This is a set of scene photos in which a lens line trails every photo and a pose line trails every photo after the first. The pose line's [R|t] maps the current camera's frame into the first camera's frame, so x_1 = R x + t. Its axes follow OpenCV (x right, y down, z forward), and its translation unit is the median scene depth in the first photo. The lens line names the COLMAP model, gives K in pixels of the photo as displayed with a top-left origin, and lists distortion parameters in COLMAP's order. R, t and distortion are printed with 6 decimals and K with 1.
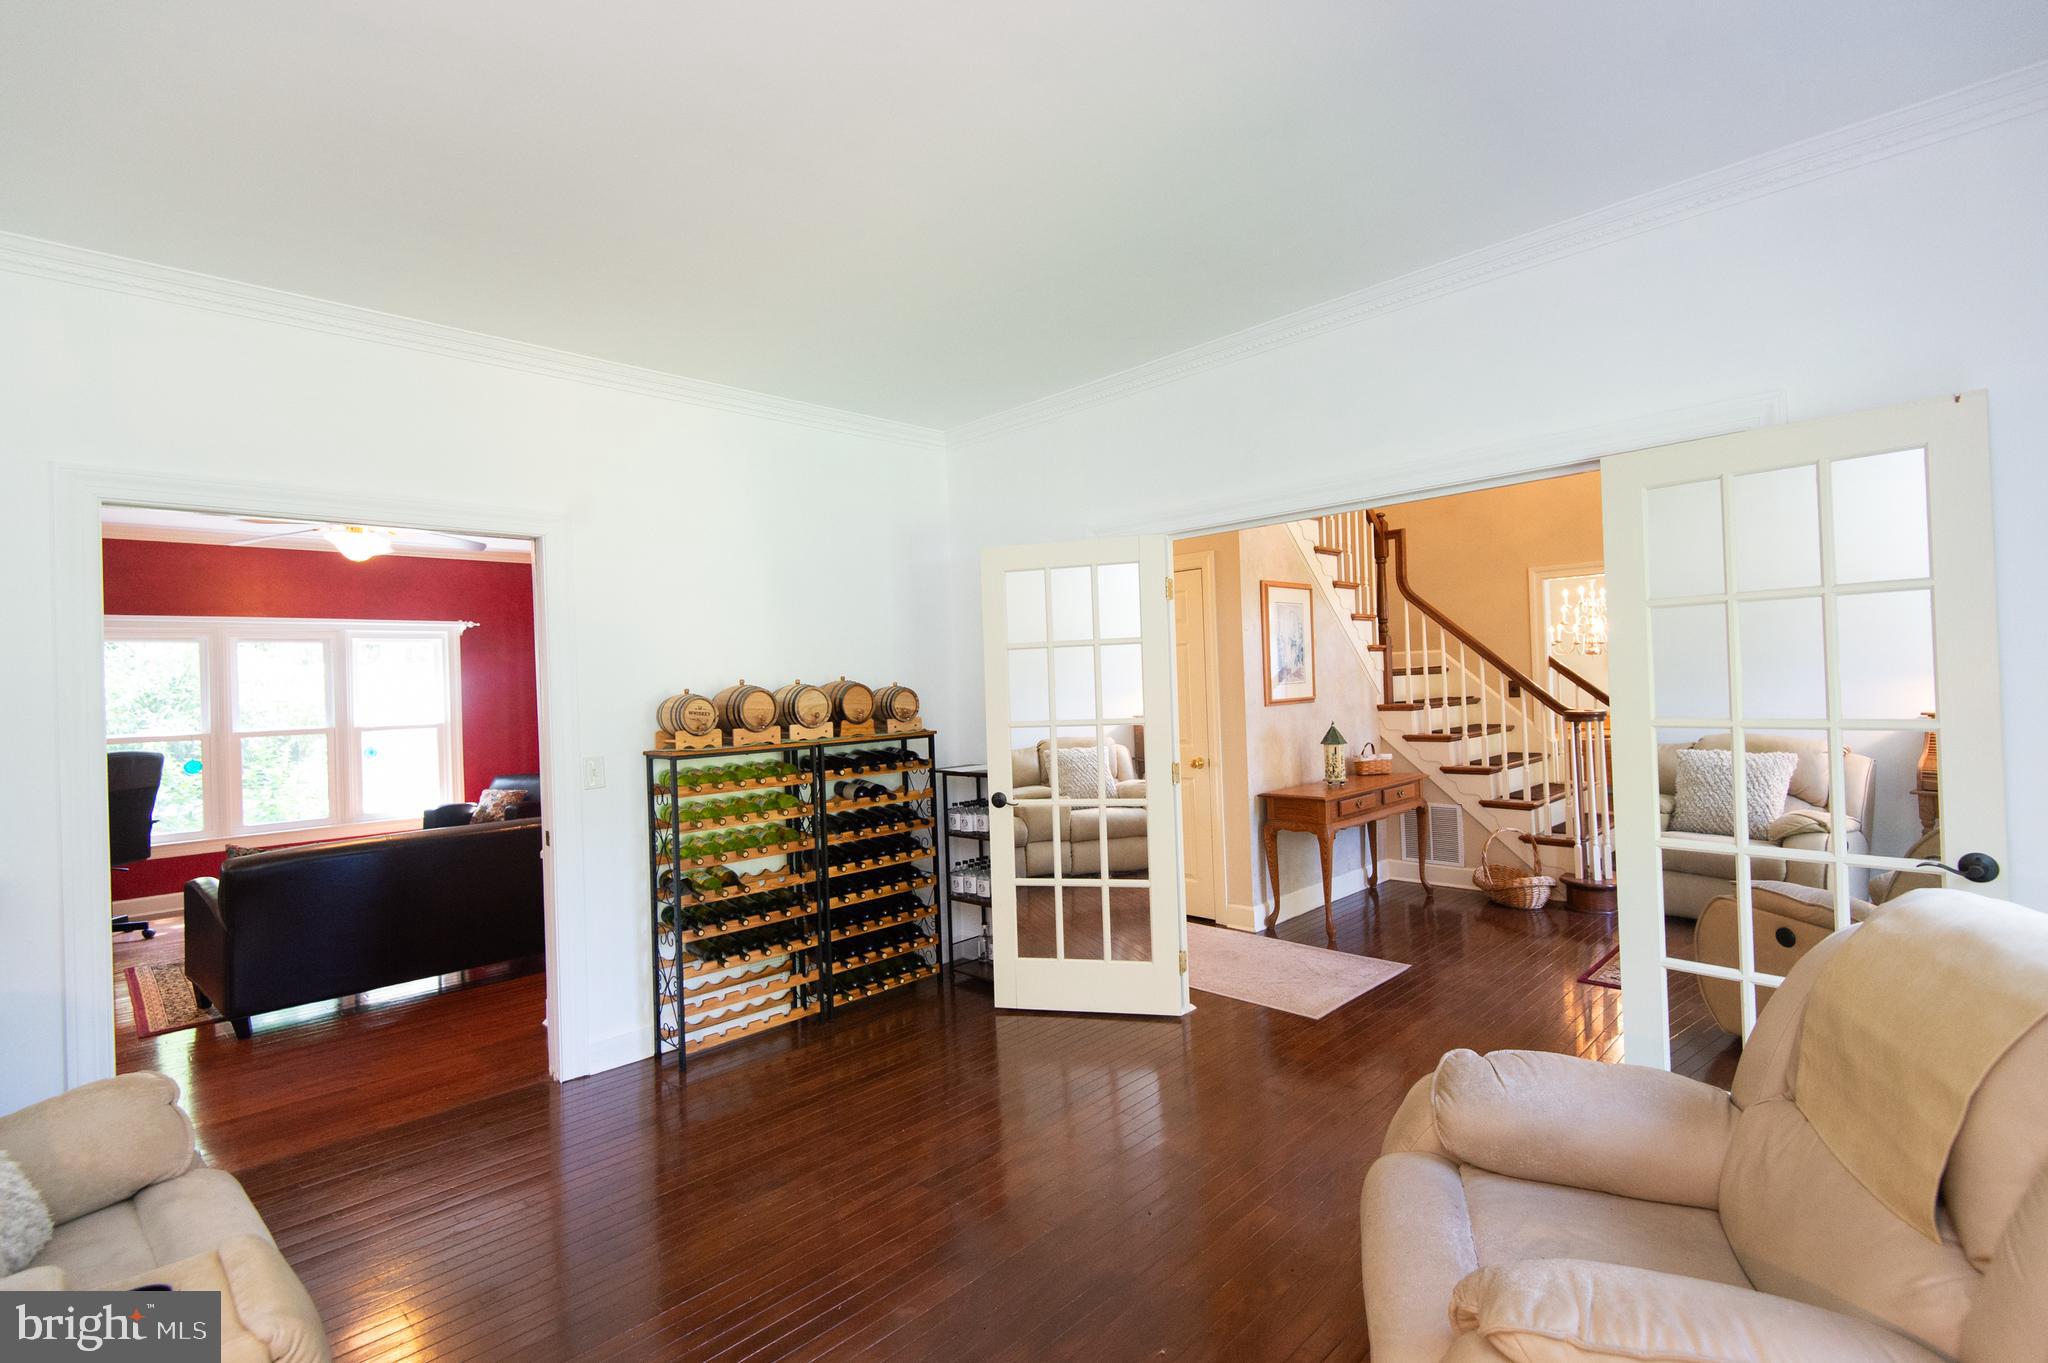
lens RADIAL K [[944.8, 0, 1019.3], [0, 944.8, 670.5], [0, 0, 1]] dist [0.030152, -0.016694]
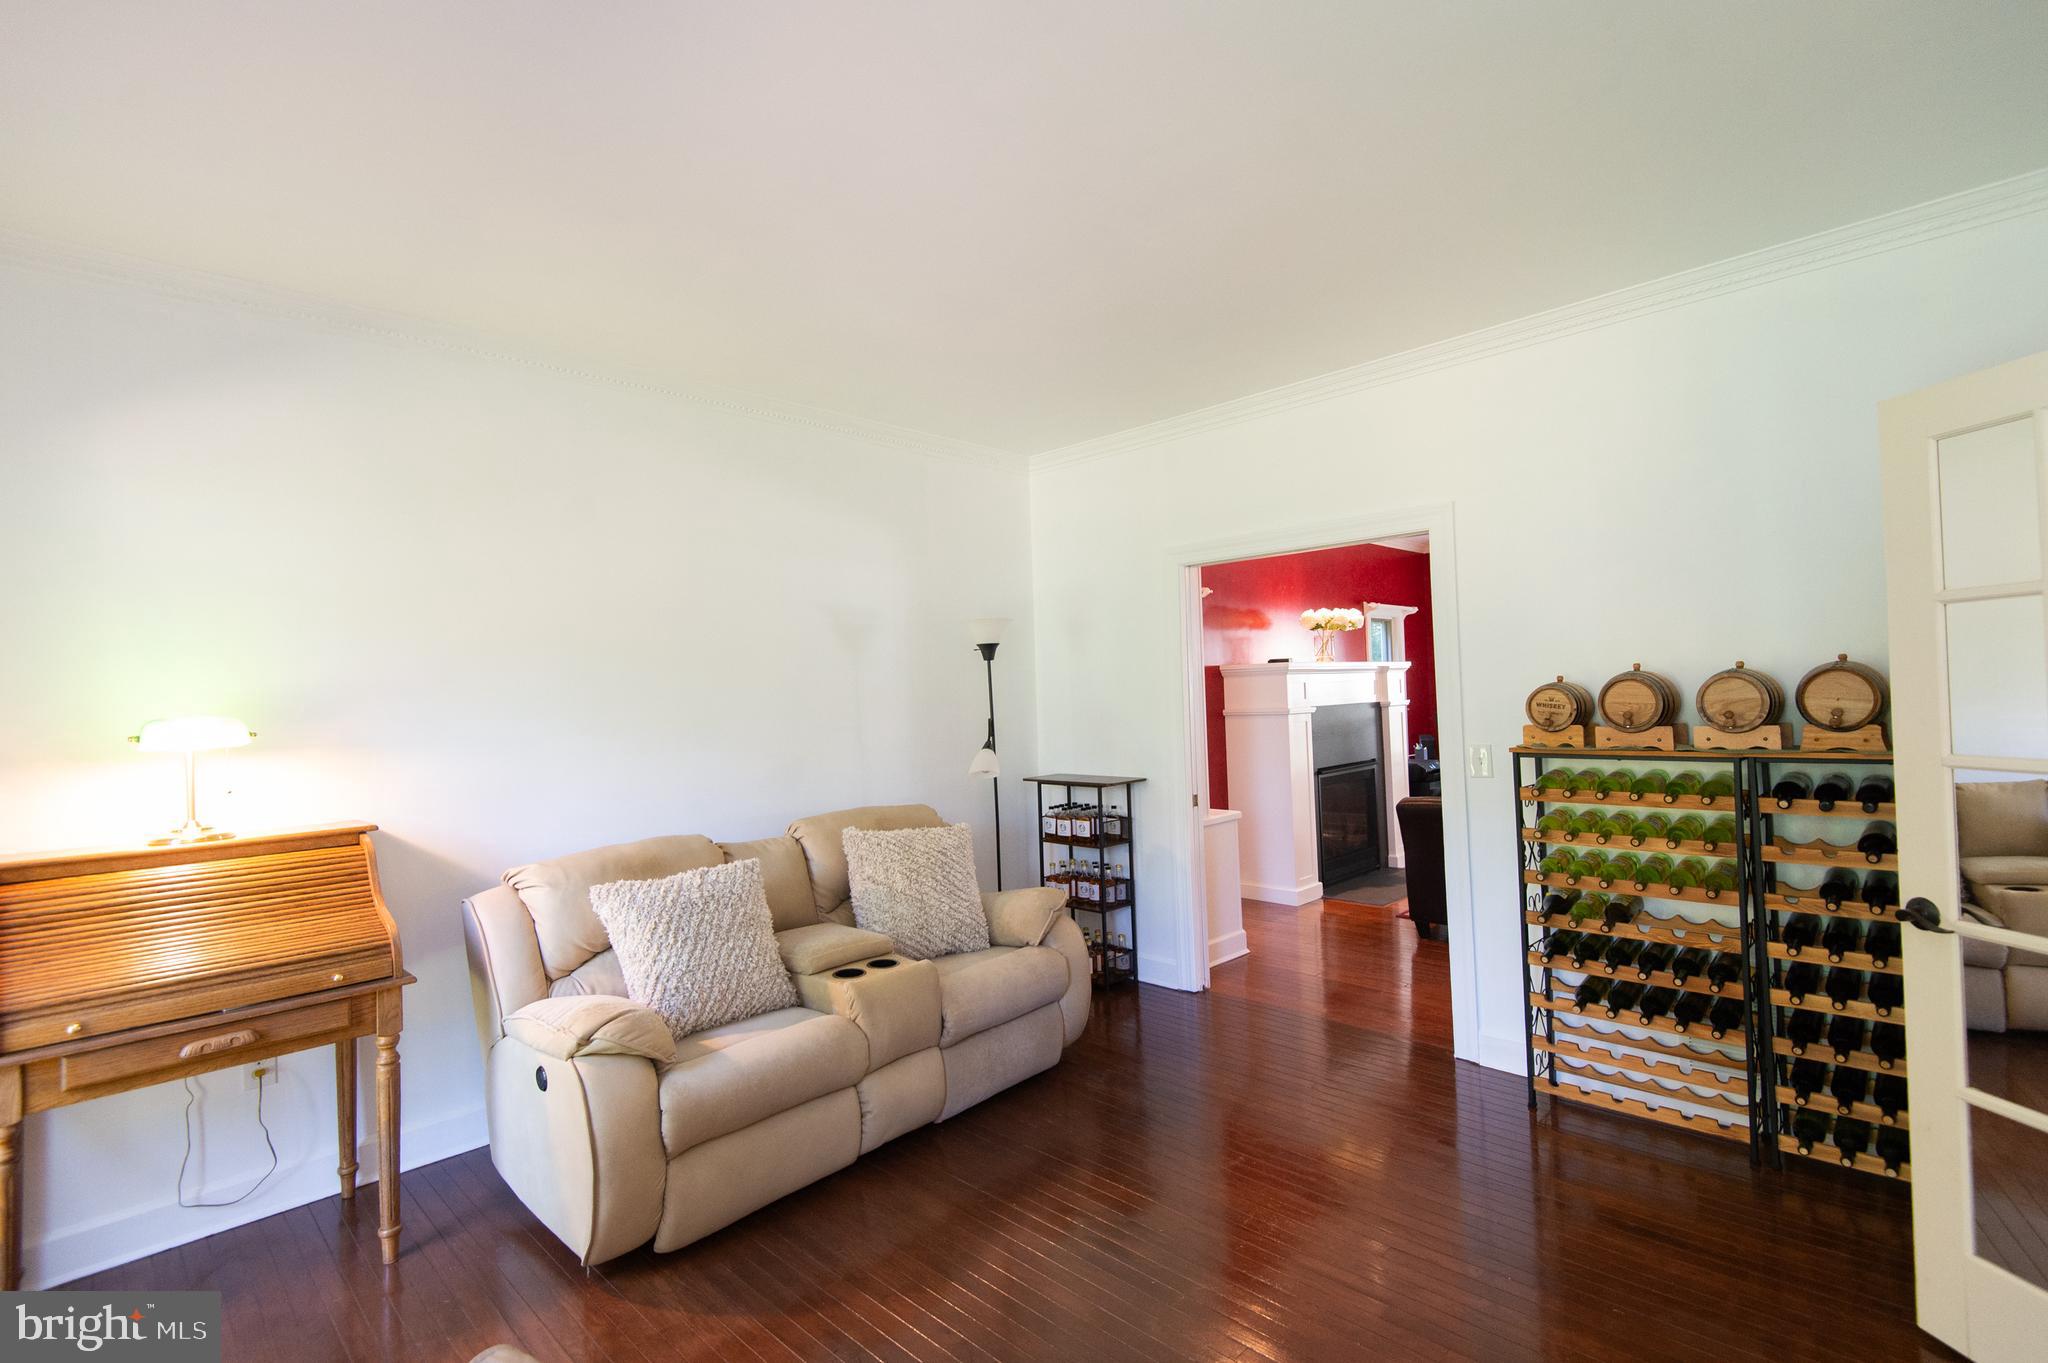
lens RADIAL K [[944.8, 0, 1018.3], [0, 944.8, 684.6], [0, 0, 1]] dist [0.030152, -0.016694]
pose [[-0.026938, 0.010908, -0.999578, 0.516003], [0.043304, 0.999015, 0.009734, -0.003537], [0.998699, -0.043024, -0.027384, 0.521406]]
